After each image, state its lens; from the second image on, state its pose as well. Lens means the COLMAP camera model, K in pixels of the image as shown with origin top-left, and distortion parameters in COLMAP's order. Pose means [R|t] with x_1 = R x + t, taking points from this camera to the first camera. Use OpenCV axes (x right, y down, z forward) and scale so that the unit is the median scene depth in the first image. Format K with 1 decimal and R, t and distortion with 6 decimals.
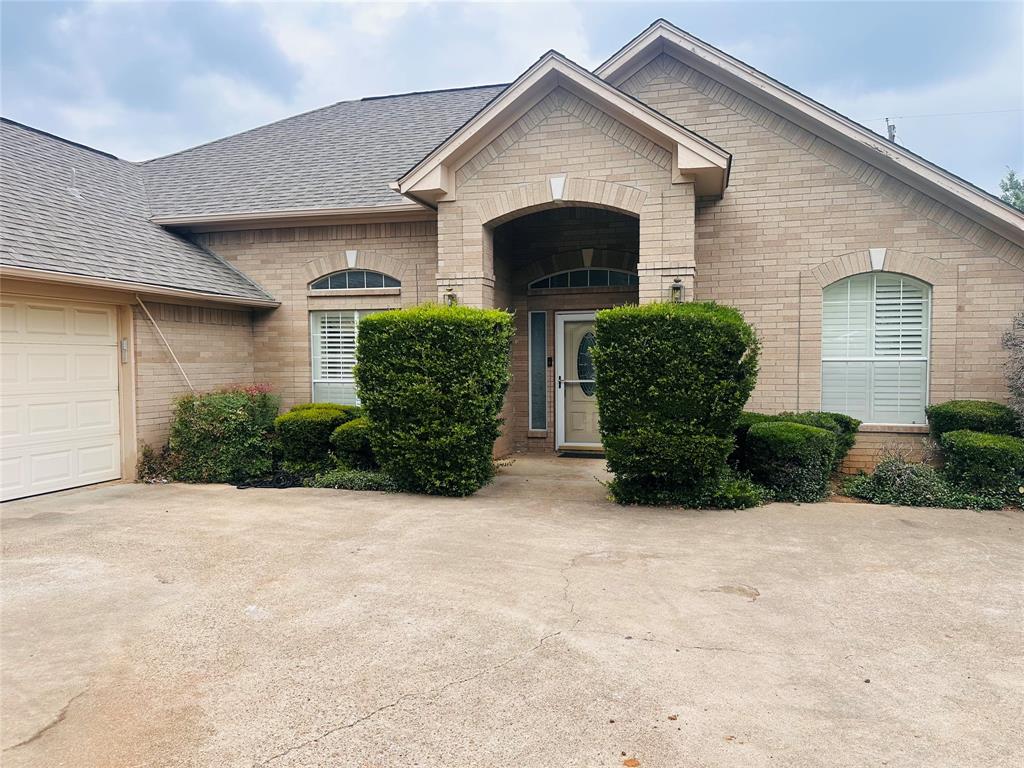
lens RADIAL K [[712.9, 0, 516.1], [0, 712.9, 390.7], [0, 0, 1]] dist [0.077895, -0.098785]
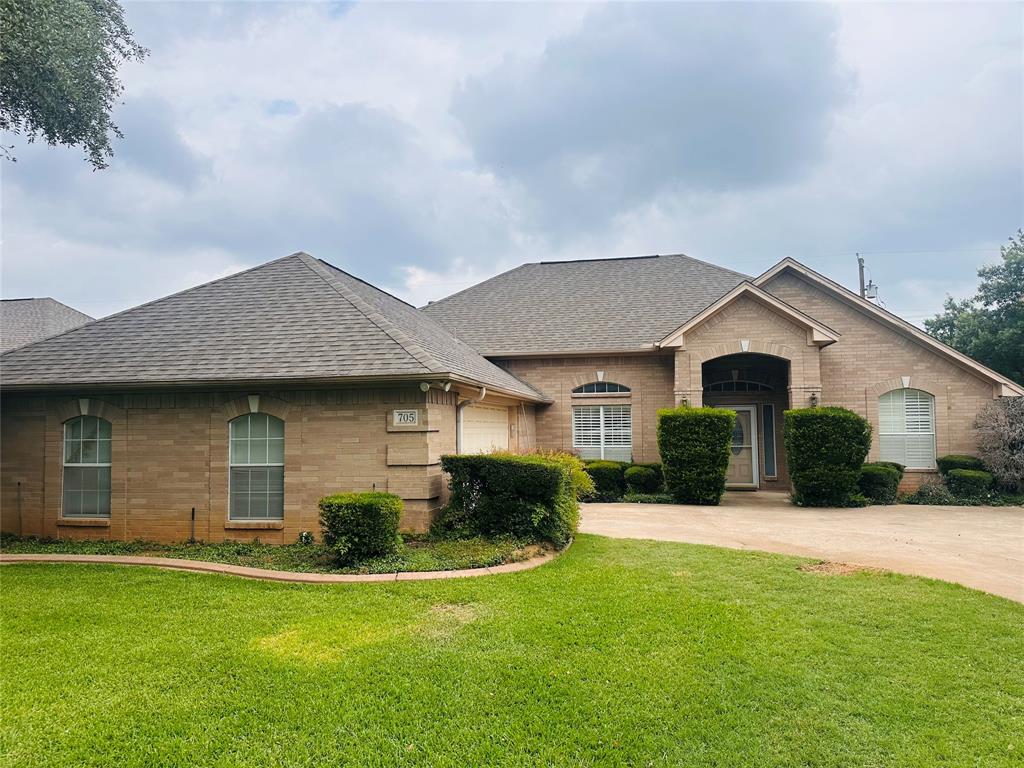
lens RADIAL K [[712.9, 0, 516.1], [0, 712.9, 390.7], [0, 0, 1]] dist [0.077895, -0.098785]
pose [[0.997497, -0.001452, 0.070695, -0.683266], [0.008215, 0.995398, -0.095472, 0.017268], [-0.070231, 0.095814, 0.992919, -0.852432]]
